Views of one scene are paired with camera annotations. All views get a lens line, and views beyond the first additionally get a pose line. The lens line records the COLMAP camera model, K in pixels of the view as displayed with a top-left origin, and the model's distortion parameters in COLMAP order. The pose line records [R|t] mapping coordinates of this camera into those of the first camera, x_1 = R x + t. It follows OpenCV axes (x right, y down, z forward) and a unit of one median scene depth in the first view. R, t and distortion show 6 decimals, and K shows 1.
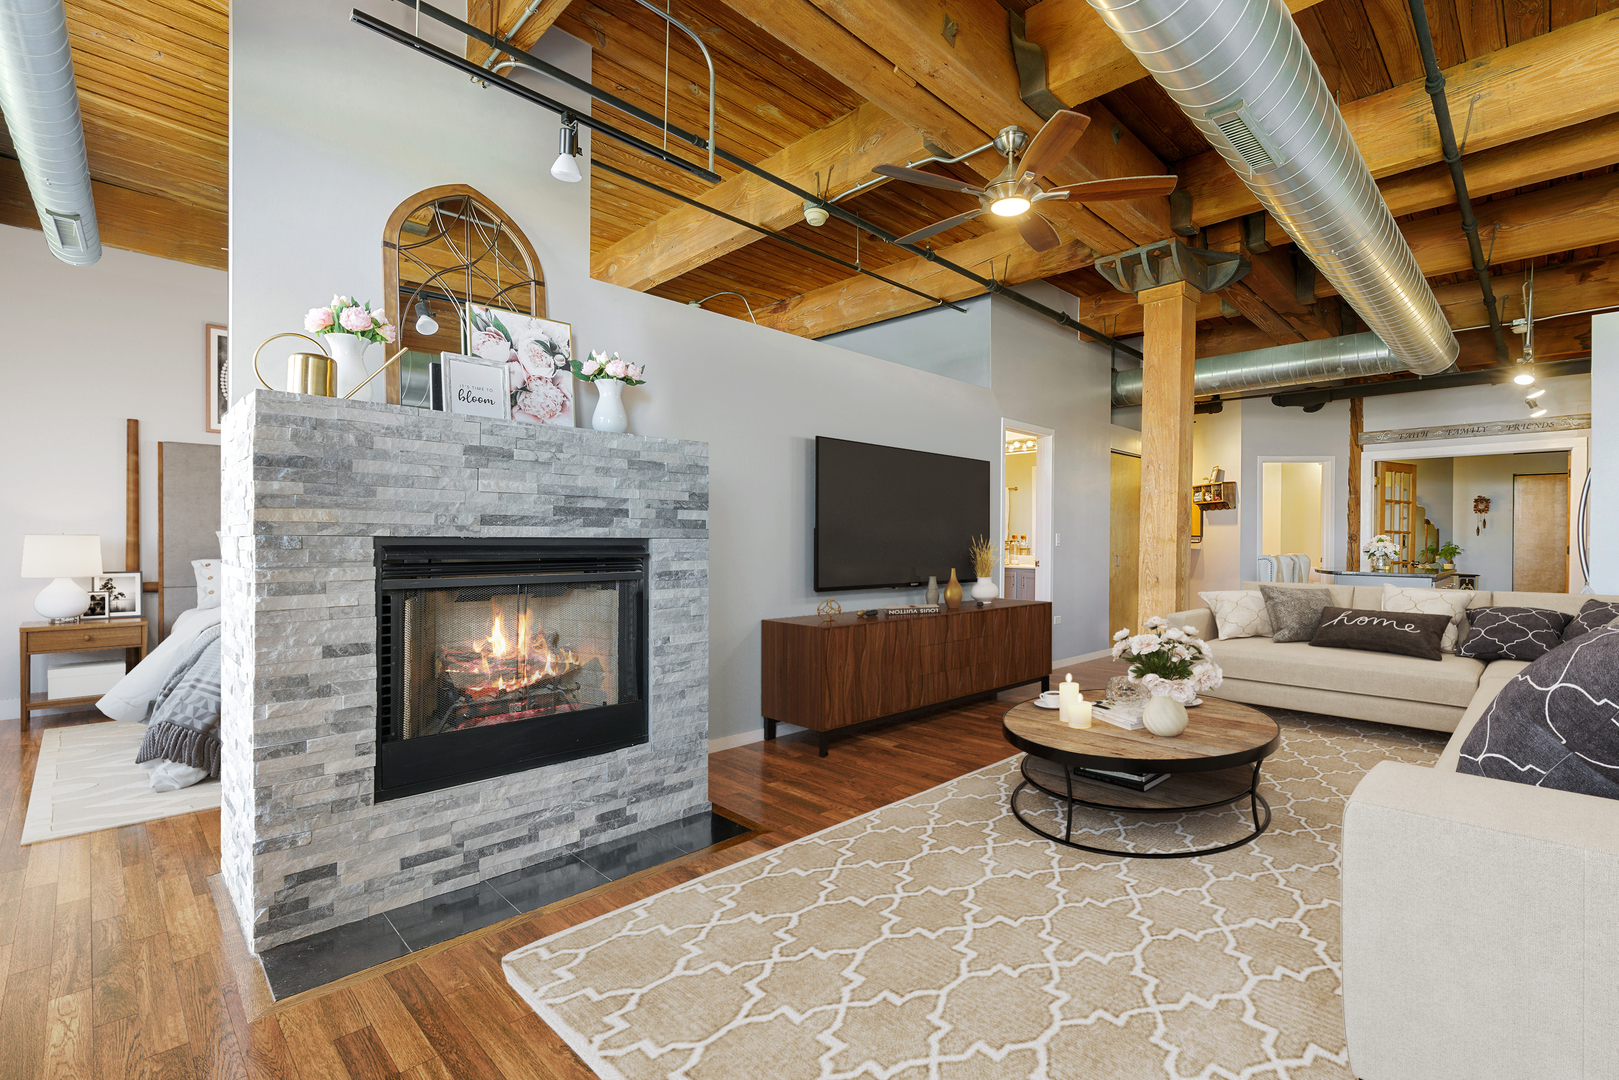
lens RADIAL K [[726.5, 0, 798.7], [0, 726.5, 543.3], [0, 0, 1]] dist [-0.000346, 0.000361]
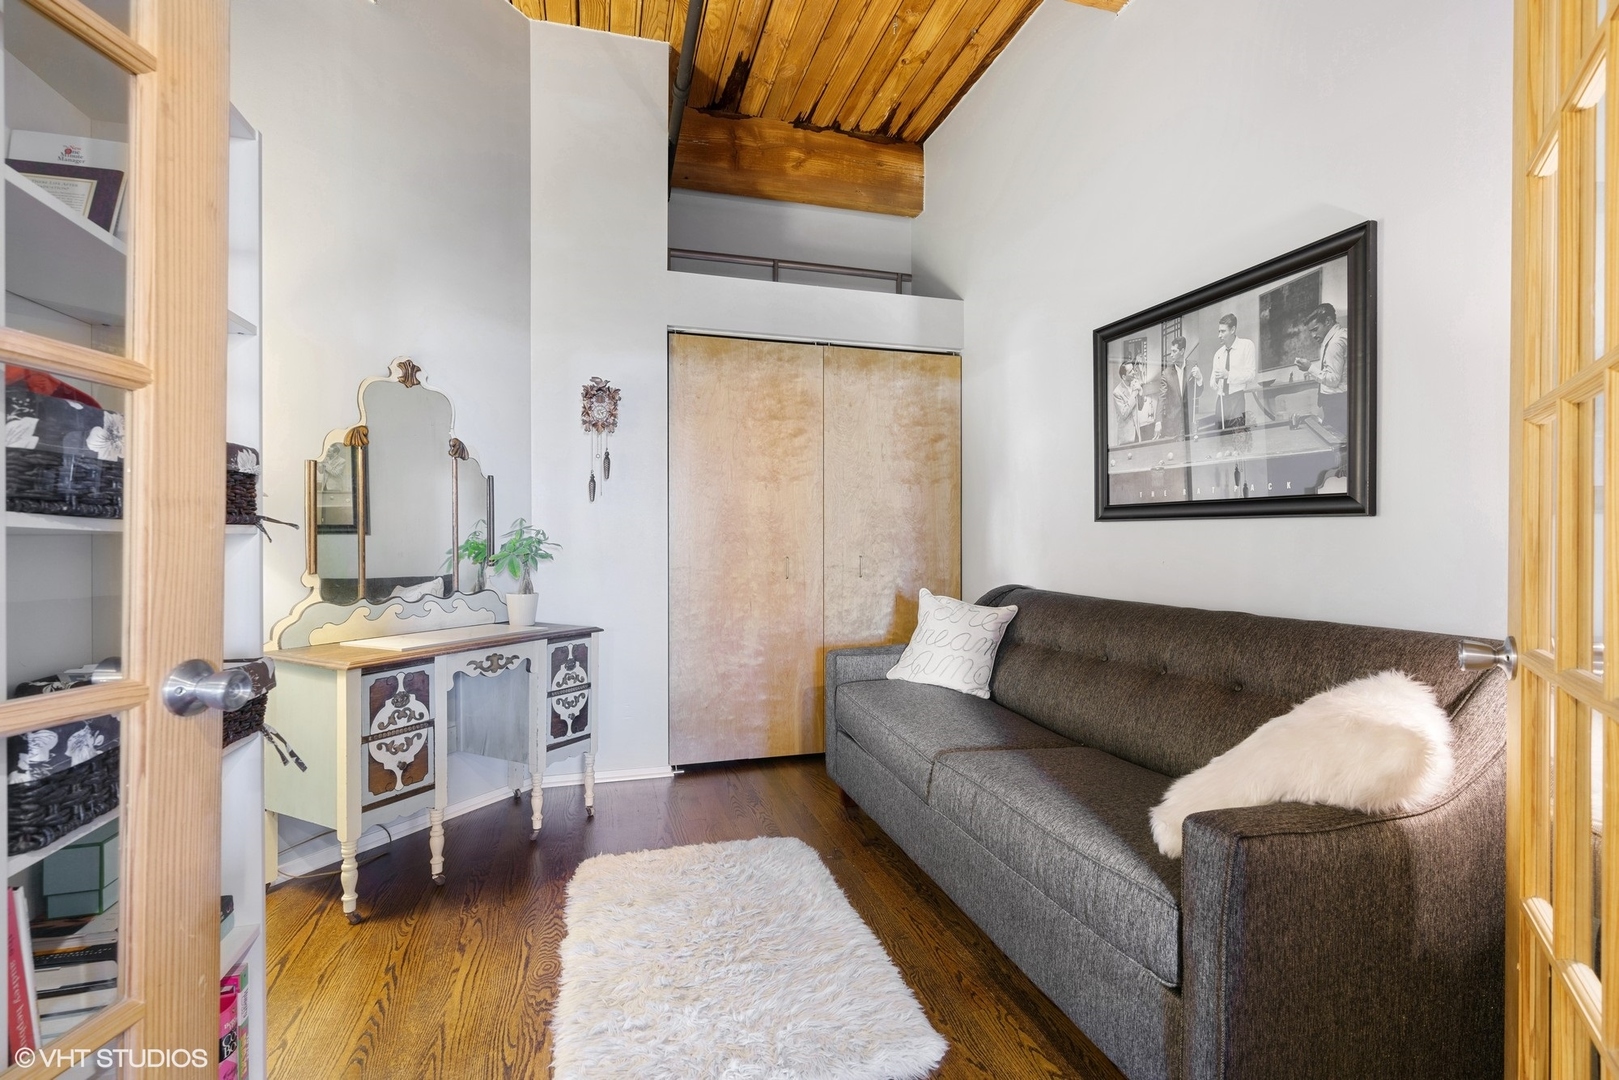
lens RADIAL K [[726.5, 0, 807.6], [0, 726.5, 537.5], [0, 0, 1]] dist [-0.000346, 0.000361]
pose [[0.460419, -0.009746, 0.887648, 0.694942], [0.011993, 0.999917, 0.004757, 0.004870], [-0.887621, 0.008455, 0.460497, 0.769695]]
